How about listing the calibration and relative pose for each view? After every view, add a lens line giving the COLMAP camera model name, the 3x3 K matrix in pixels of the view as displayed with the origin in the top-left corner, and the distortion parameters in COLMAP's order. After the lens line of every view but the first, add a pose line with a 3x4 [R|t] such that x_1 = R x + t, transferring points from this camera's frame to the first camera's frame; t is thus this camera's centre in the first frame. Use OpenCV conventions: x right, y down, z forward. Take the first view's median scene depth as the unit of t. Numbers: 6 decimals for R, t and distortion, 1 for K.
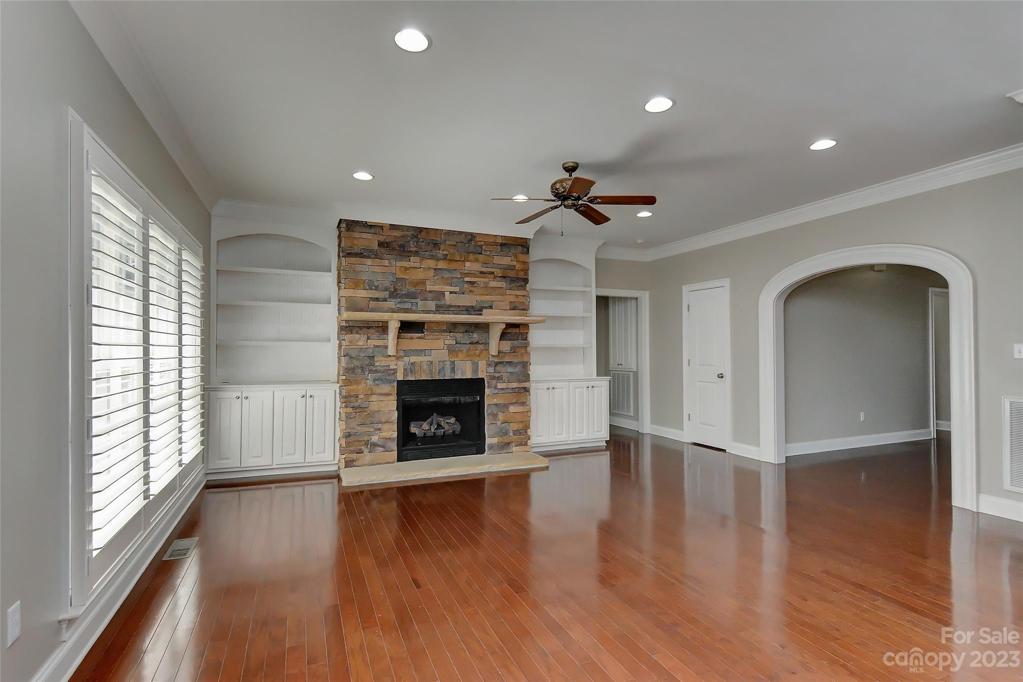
lens RADIAL K [[498.0, 0, 511.5], [0, 498.0, 341.0], [0, 0, 1]] dist [0.014432, -0.000599]
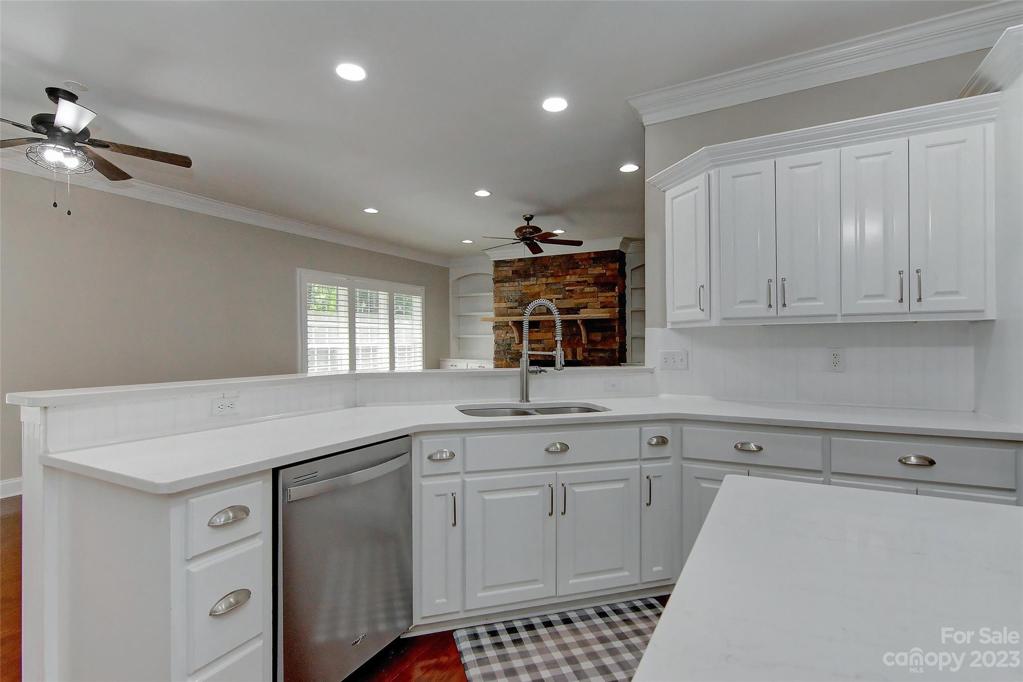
lens RADIAL K [[498.0, 0, 511.5], [0, 498.0, 341.0], [0, 0, 1]] dist [0.014432, -0.000599]
pose [[0.617501, -0.000256, -0.786570, 0.918450], [0.020124, 0.999678, 0.015472, -0.003021], [0.786313, -0.025383, 0.617307, 0.024043]]
